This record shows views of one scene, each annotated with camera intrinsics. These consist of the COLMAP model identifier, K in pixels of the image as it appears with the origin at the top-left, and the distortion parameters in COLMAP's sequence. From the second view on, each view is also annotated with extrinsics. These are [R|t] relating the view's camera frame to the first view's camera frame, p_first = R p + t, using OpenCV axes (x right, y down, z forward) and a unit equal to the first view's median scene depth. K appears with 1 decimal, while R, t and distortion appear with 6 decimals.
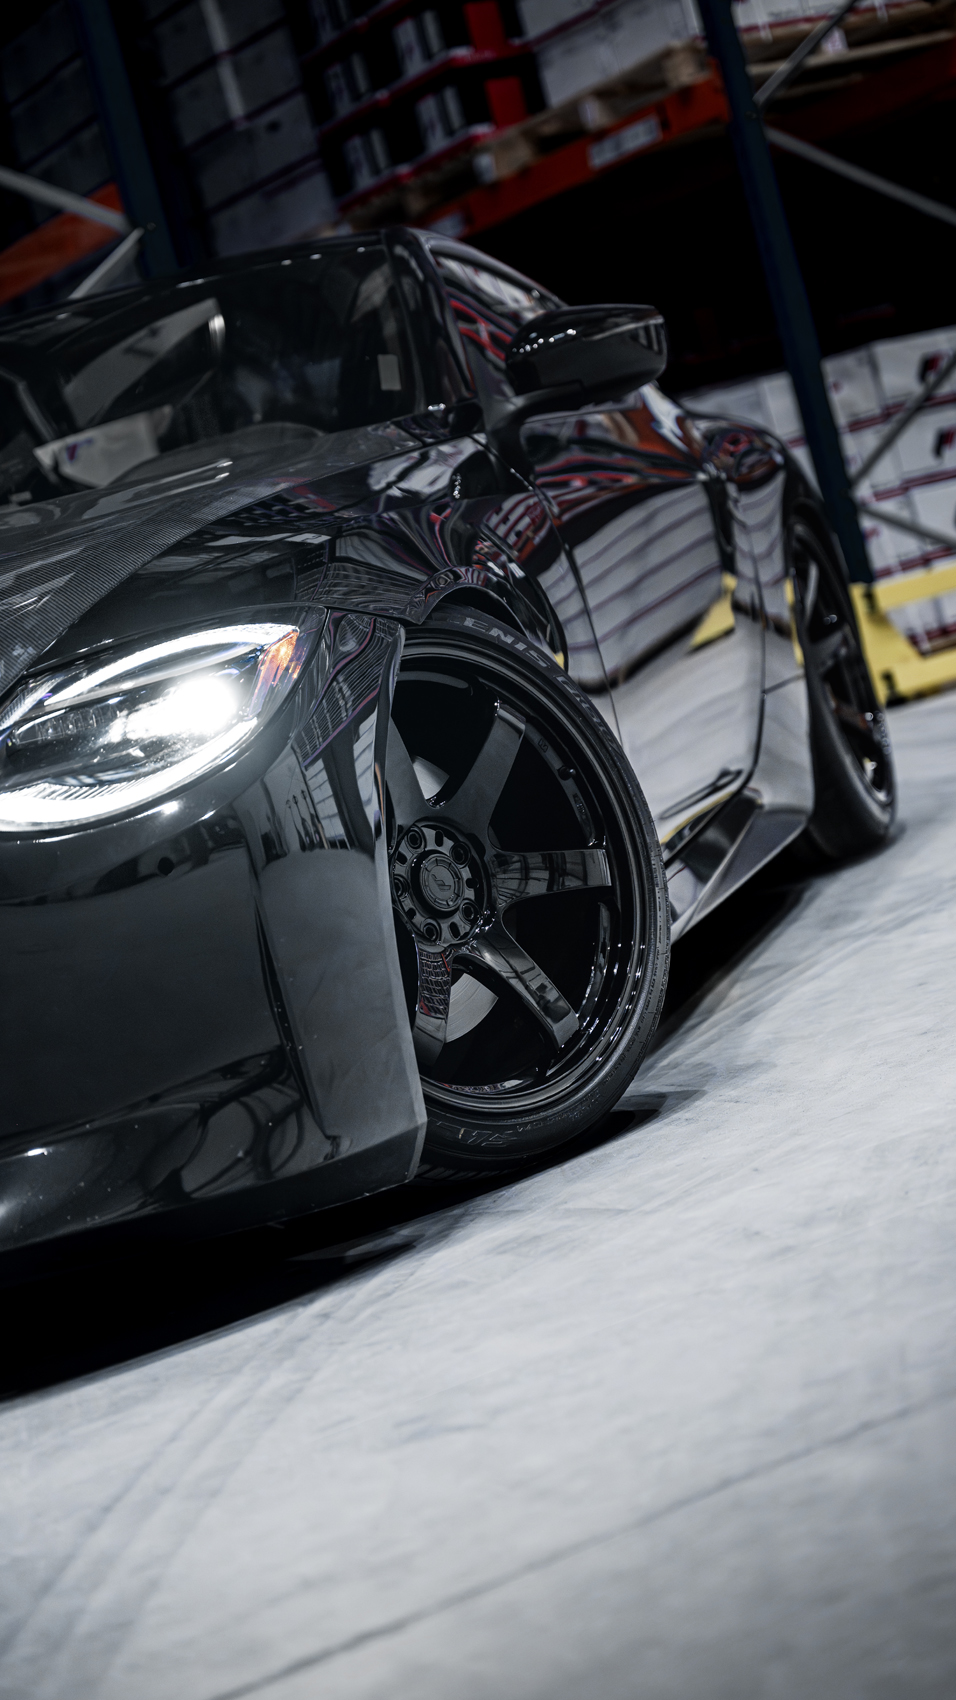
lens RADIAL K [[3415.4, 0, 474.1], [0, 3415.4, 853.9], [0, 0, 1]] dist [-0.003640, 0.000000]
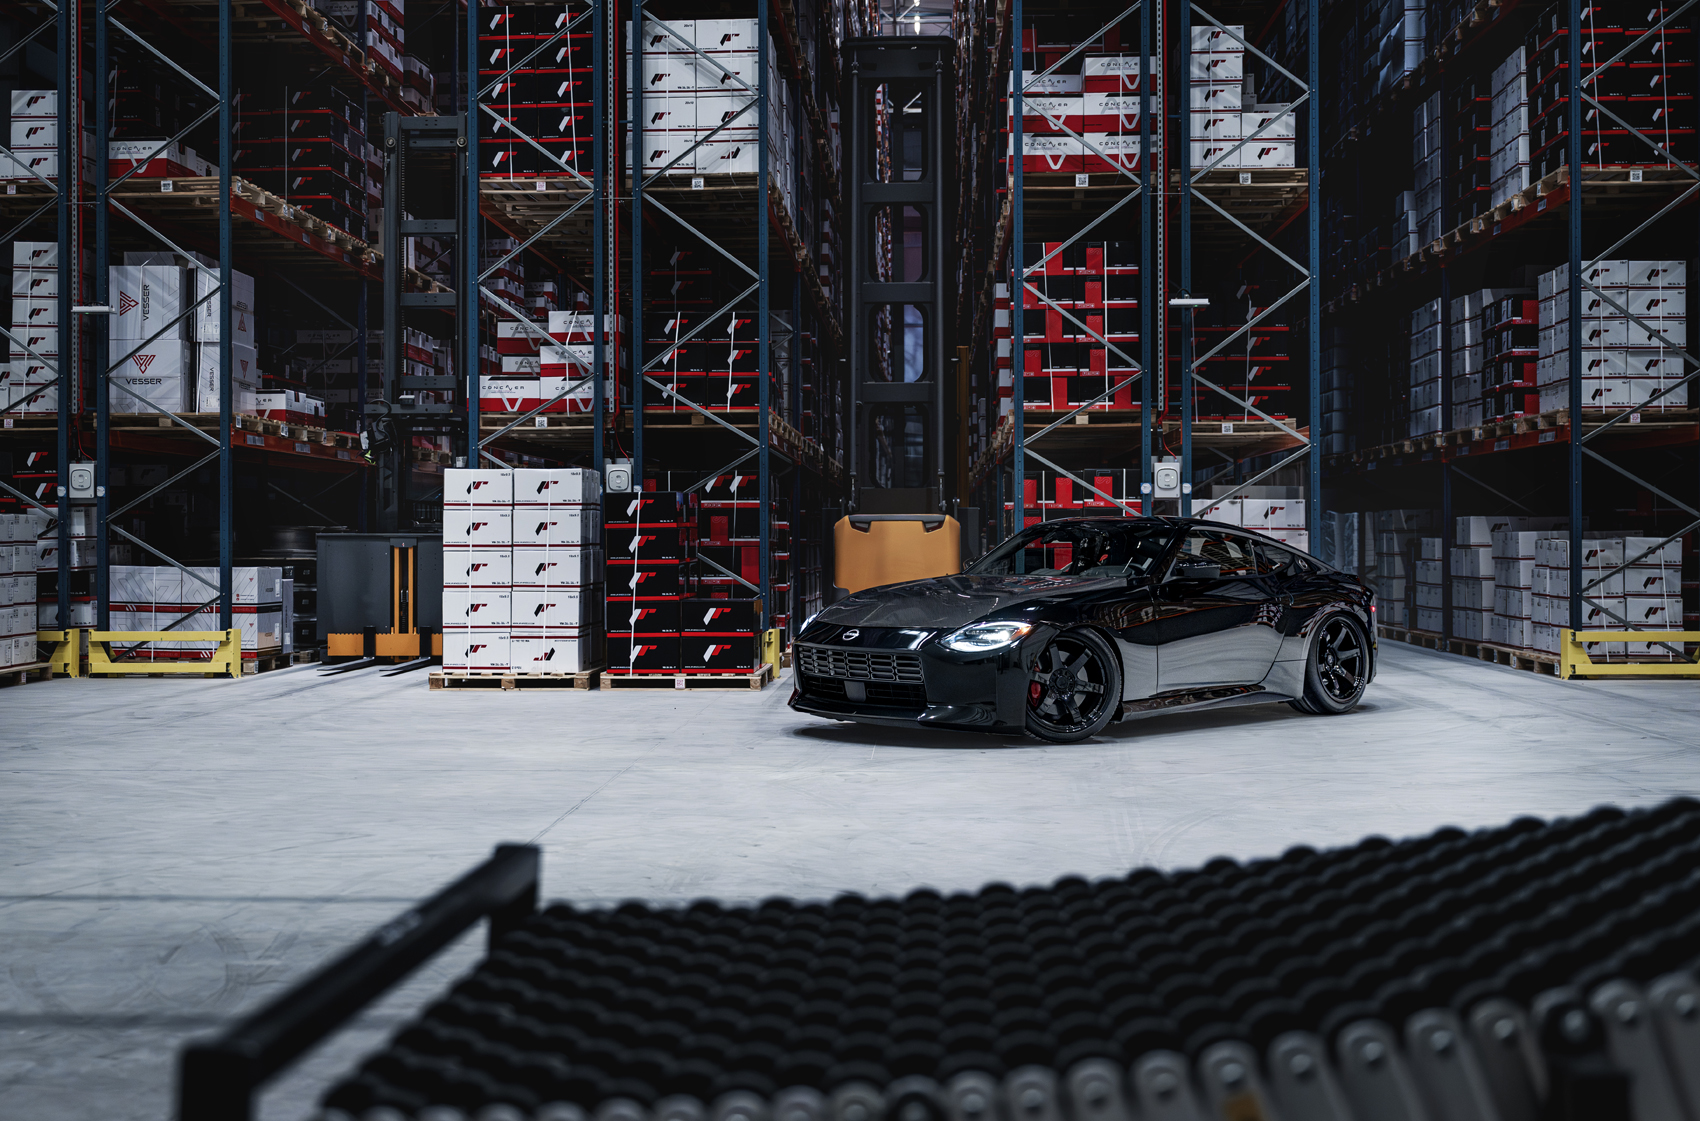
lens RADIAL K [[2114.1, 0, 764.4], [0, 2114.1, 537.4], [0, 0, 1]] dist [-0.008927, 0.000000]
pose [[0.806326, 0.246385, -0.537711, 0.443685], [-0.242985, 0.966837, 0.078646, -0.118240], [0.539256, 0.067241, 0.839453, -0.645481]]
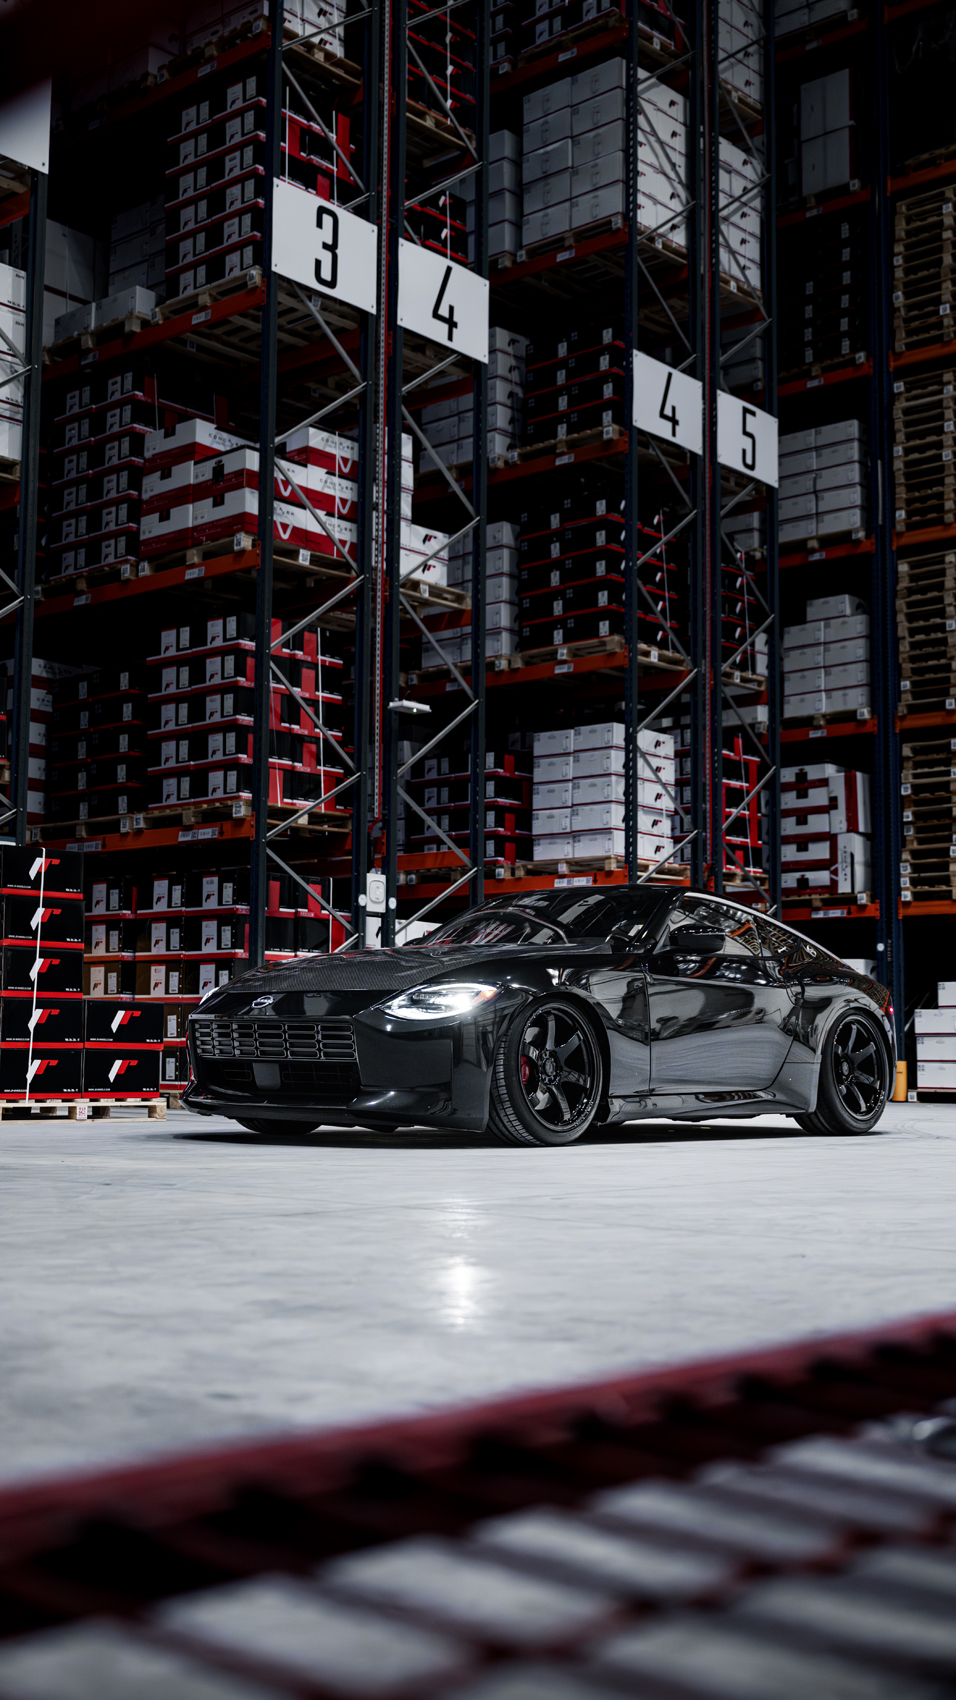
lens RADIAL K [[2035.1, 0, 433.4], [0, 2035.1, 842.0], [0, 0, 1]] dist [-0.012439, 0.000000]
pose [[0.908831, 0.294144, 0.295815, -0.555541], [-0.221472, 0.941131, -0.255387, 0.205770], [-0.353521, 0.166589, 0.920473, -0.475538]]
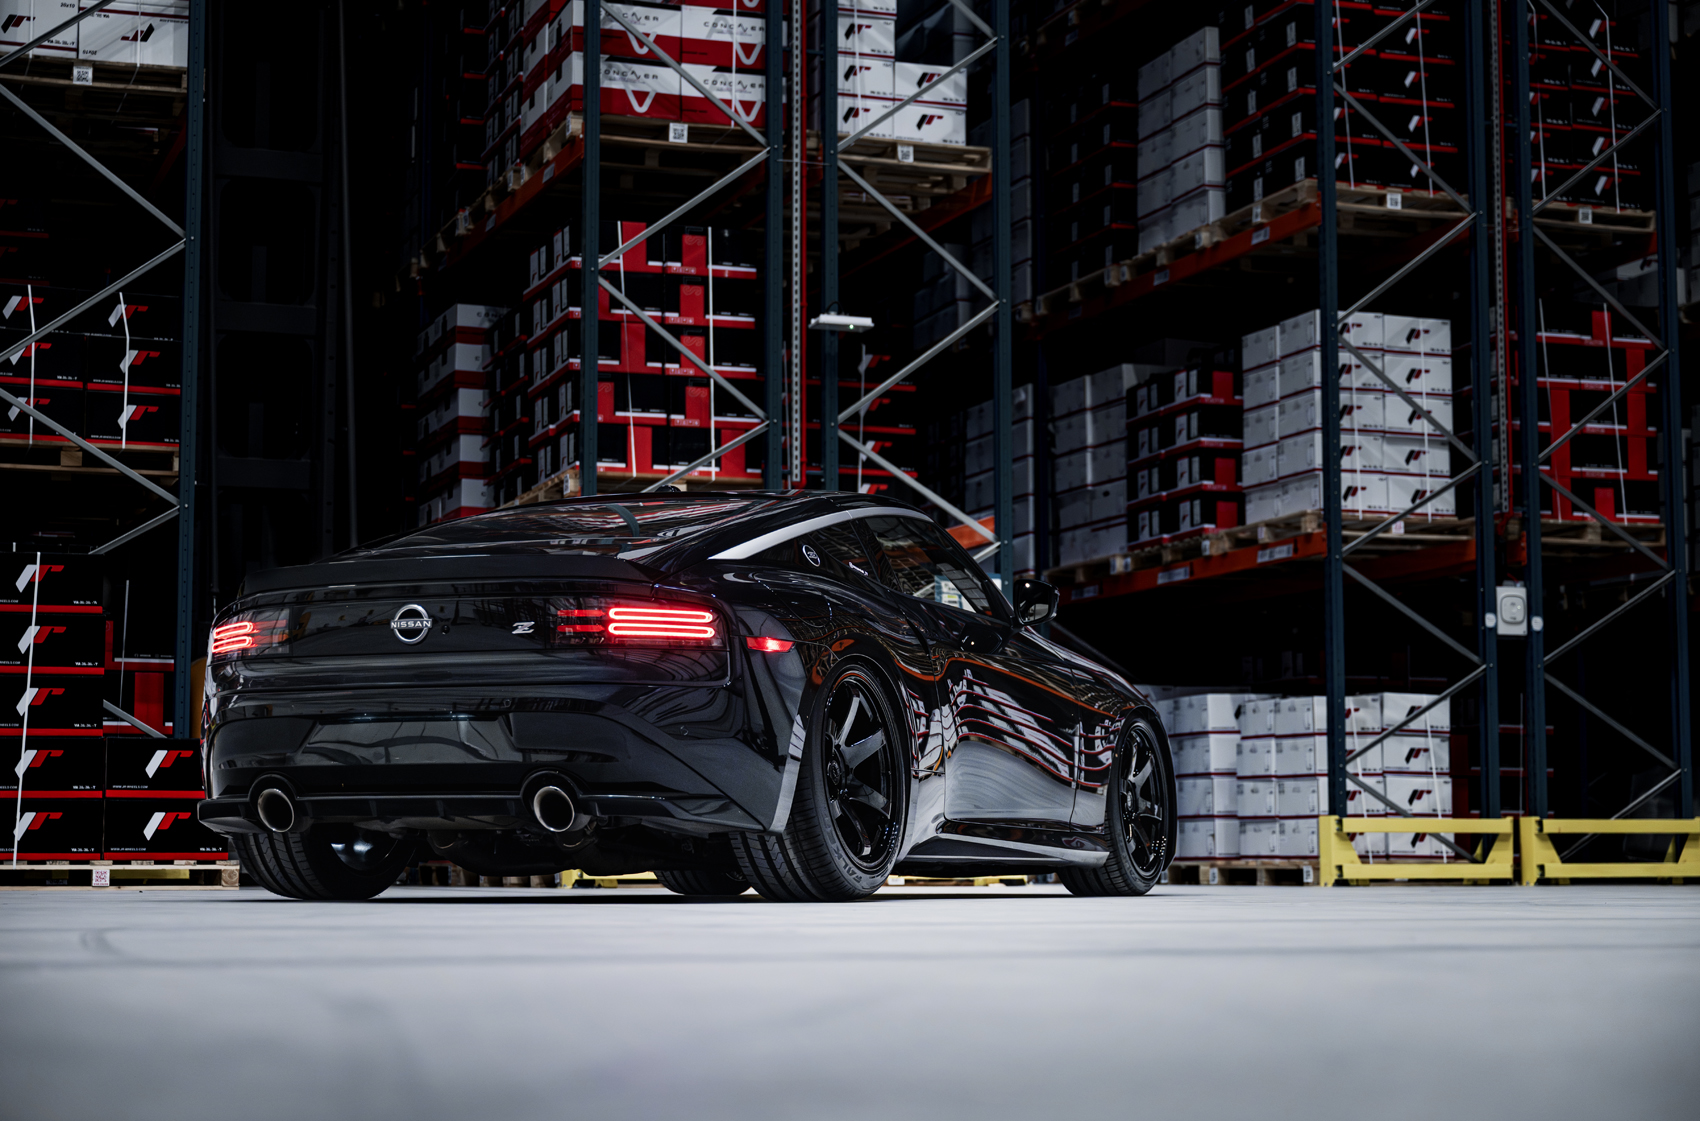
lens RADIAL K [[3058.3, 0, 826.4], [0, 3058.3, 545.9], [0, 0, 1]] dist [-0.008376, 0.000000]
pose [[0.956336, 0.231866, -0.177931, 0.105519], [-0.257387, 0.956566, -0.136867, 0.075104], [0.138468, 0.176688, 0.974478, -0.638724]]
